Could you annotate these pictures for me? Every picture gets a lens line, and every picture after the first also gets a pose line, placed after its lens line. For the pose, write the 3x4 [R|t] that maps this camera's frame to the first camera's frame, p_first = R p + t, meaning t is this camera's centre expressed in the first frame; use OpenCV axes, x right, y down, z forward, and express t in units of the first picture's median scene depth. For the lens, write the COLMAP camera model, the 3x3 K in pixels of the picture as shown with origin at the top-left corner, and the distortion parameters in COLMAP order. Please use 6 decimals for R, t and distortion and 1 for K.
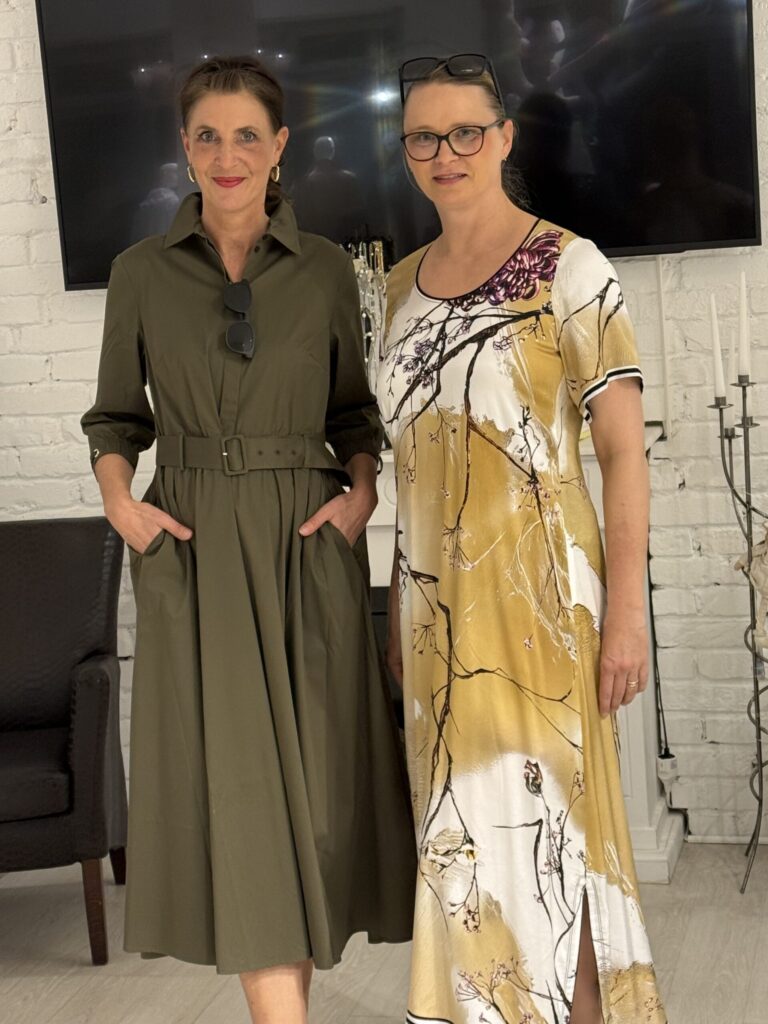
lens RADIAL K [[2094.1, 0, 379.4], [0, 2094.1, 518.5], [0, 0, 1]] dist [0.174123, -0.113494]
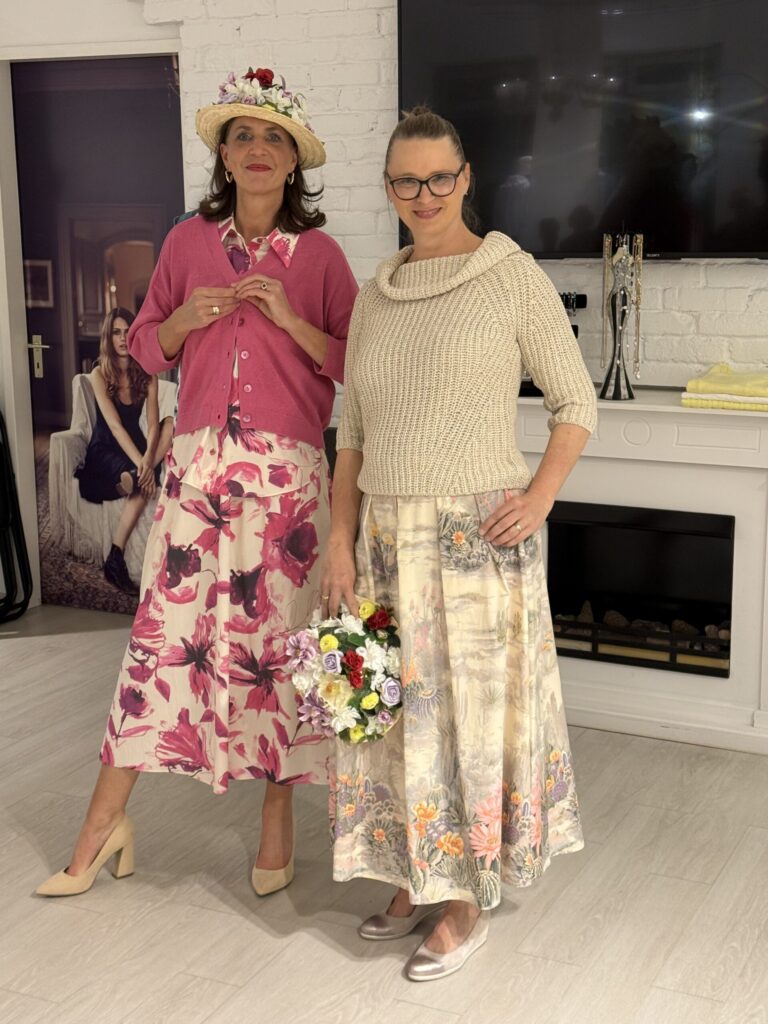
lens RADIAL K [[1543.5, 0, 387.3], [0, 1543.5, 511.2], [0, 0, 1]] dist [0.211527, -0.436325]
pose [[0.978024, 0.103575, -0.180945, 0.037130], [-0.093200, 0.993526, 0.064954, -0.012842], [0.186502, -0.046663, 0.981346, 0.040245]]
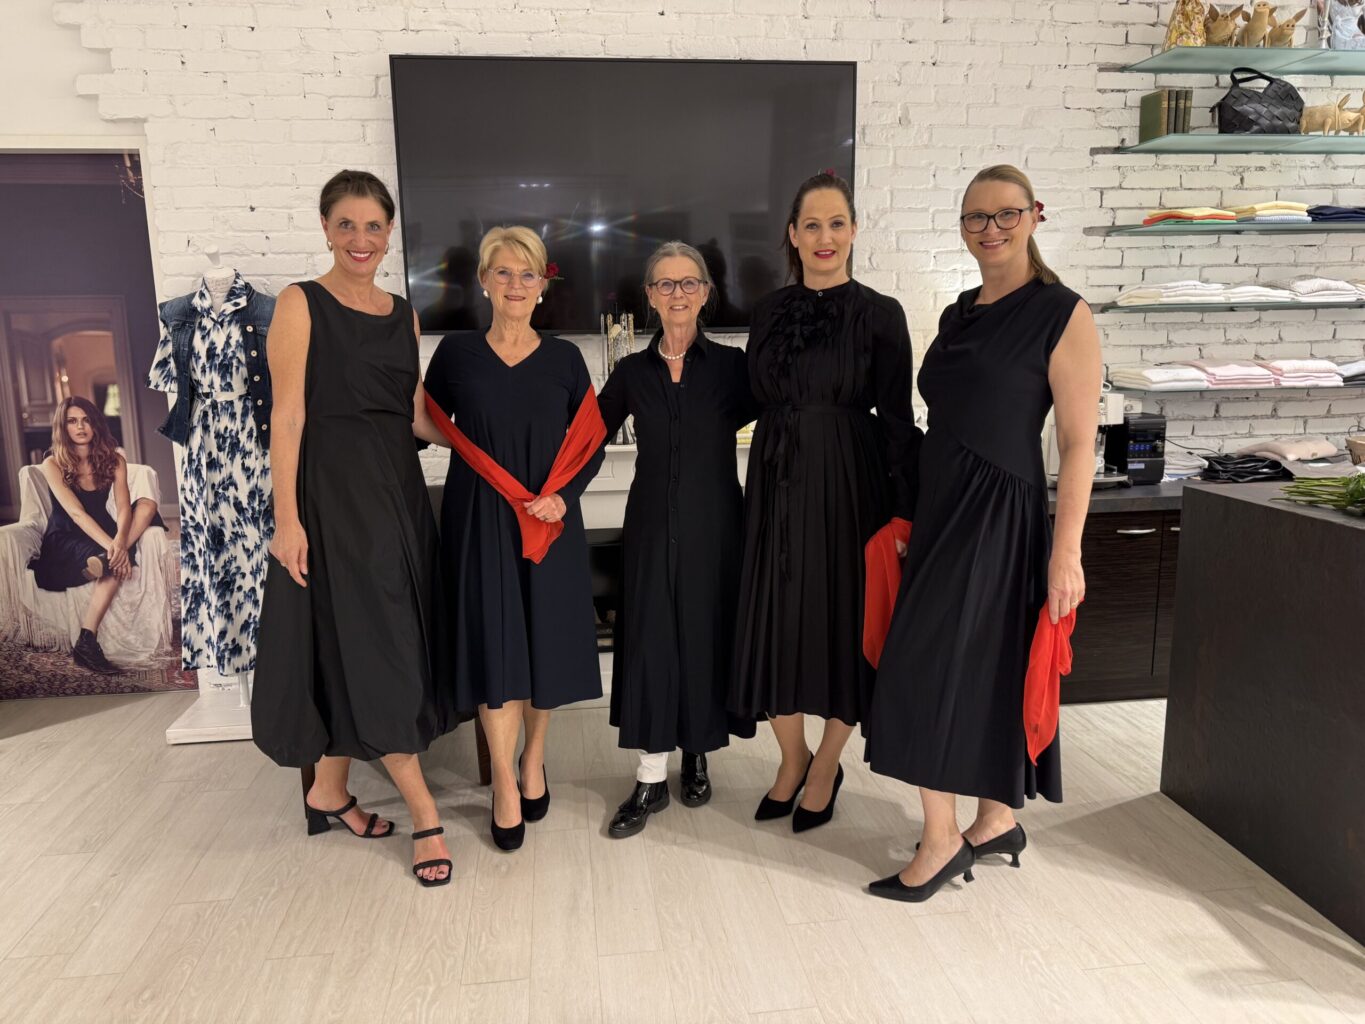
lens RADIAL K [[963.7, 0, 686.8], [0, 963.7, 508.1], [0, 0, 1]] dist [0.034480, -0.036832]
pose [[0.928018, -0.009608, 0.372413, -0.230838], [0.005040, 0.999900, 0.013238, 0.007681], [-0.372502, -0.010408, 0.927973, 0.294109]]
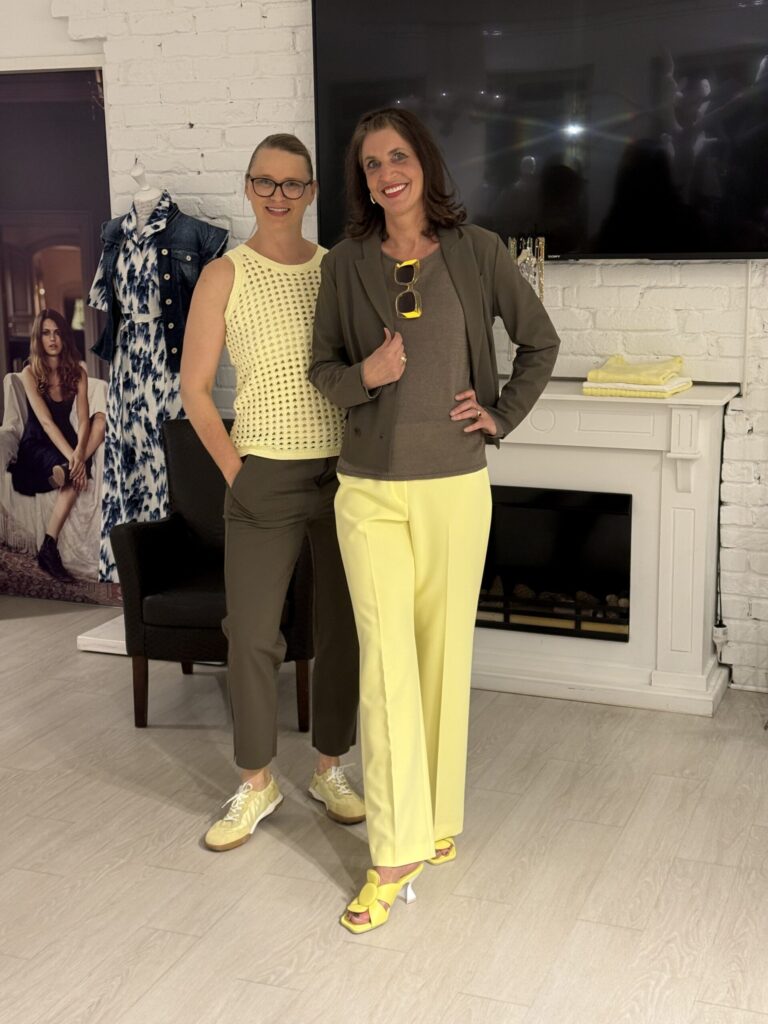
lens RADIAL K [[1449.8, 0, 390.9], [0, 1449.8, 513.8], [0, 0, 1]] dist [0.224546, -0.501534]
pose [[0.990705, 0.084969, -0.106224, 0.018373], [-0.078277, 0.994767, 0.065661, -0.006659], [0.111247, -0.056736, 0.992172, 0.025175]]
